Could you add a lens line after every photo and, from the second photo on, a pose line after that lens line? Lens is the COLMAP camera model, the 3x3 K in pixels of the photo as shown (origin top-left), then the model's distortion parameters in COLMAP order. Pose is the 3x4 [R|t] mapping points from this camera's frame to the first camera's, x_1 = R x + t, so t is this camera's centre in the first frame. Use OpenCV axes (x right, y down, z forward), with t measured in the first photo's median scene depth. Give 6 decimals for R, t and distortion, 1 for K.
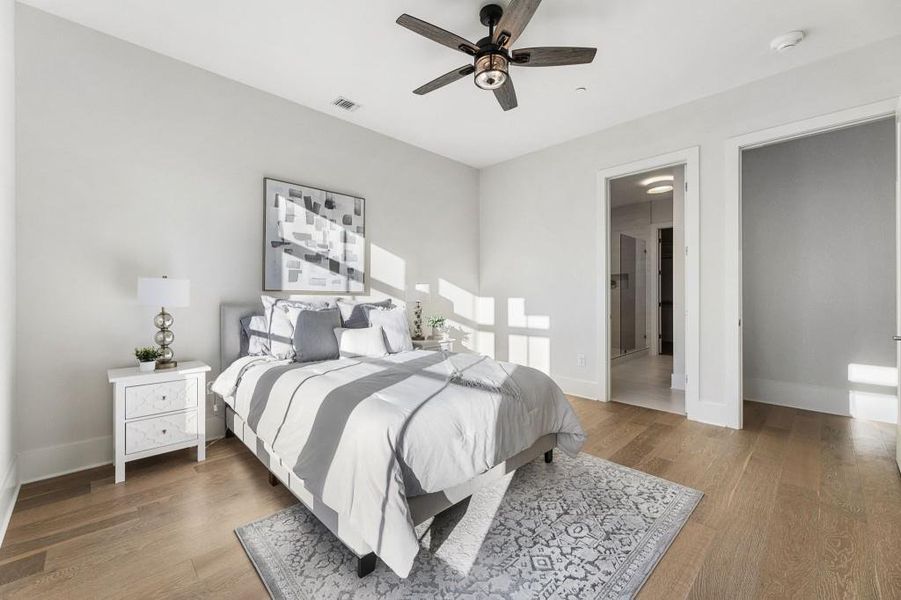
lens RADIAL K [[370.1, 0, 449.3], [0, 370.1, 292.4], [0, 0, 1]] dist [-0.000820, -0.000130]
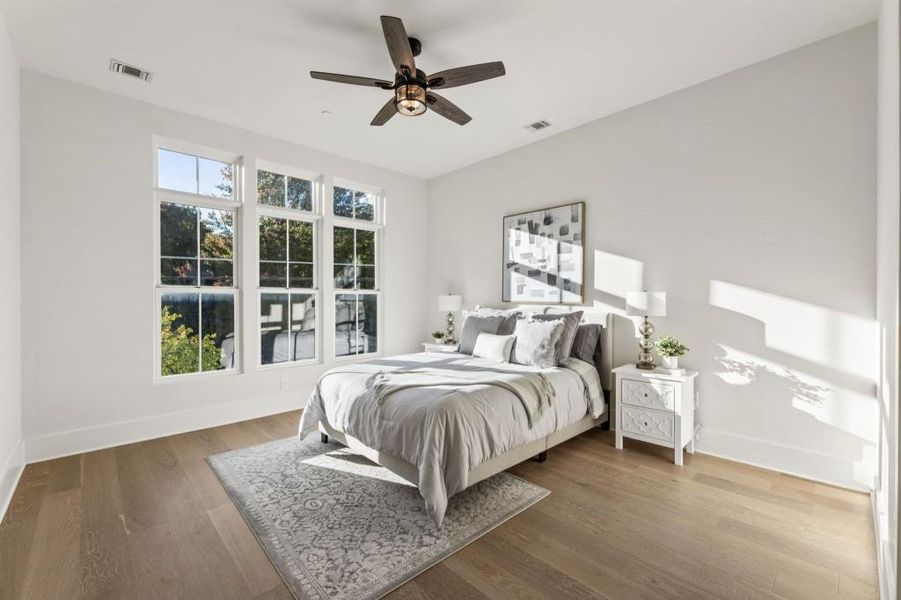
lens RADIAL K [[382.4, 0, 442.8], [0, 382.4, 300.2], [0, 0, 1]] dist [0.001399, -0.000035]
pose [[-0.033690, 0.002292, -0.999430, 0.822937], [0.000199, 0.999997, 0.002287, -0.012475], [0.999432, -0.000122, -0.033691, 0.763761]]
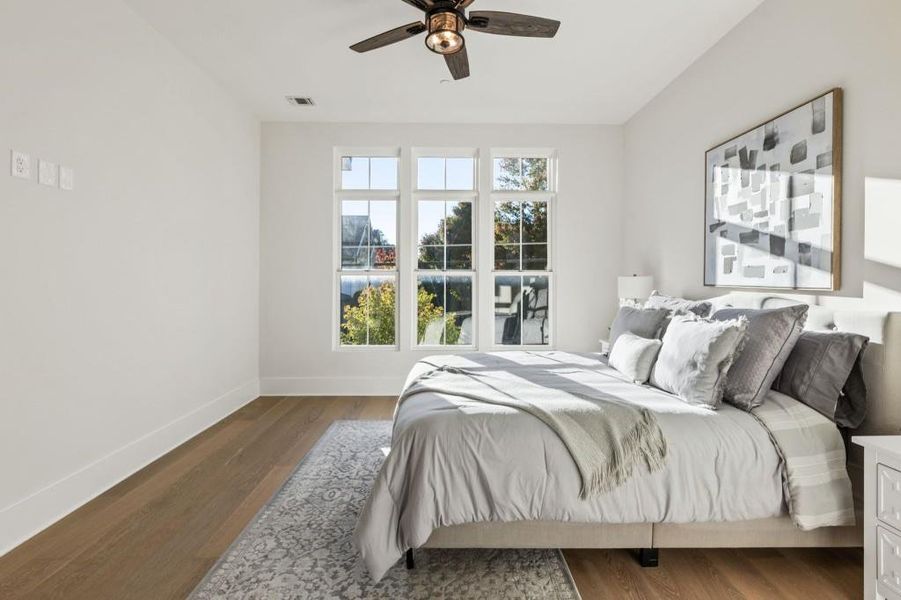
lens RADIAL K [[399.3, 0, 445.6], [0, 399.3, 278.6], [0, 0, 1]] dist [-0.002457, -0.000240]
pose [[-0.695367, -0.005991, -0.718630, 0.523647], [-0.000748, 0.999971, -0.007613, -0.012671], [0.718655, -0.004756, -0.695351, 1.112300]]
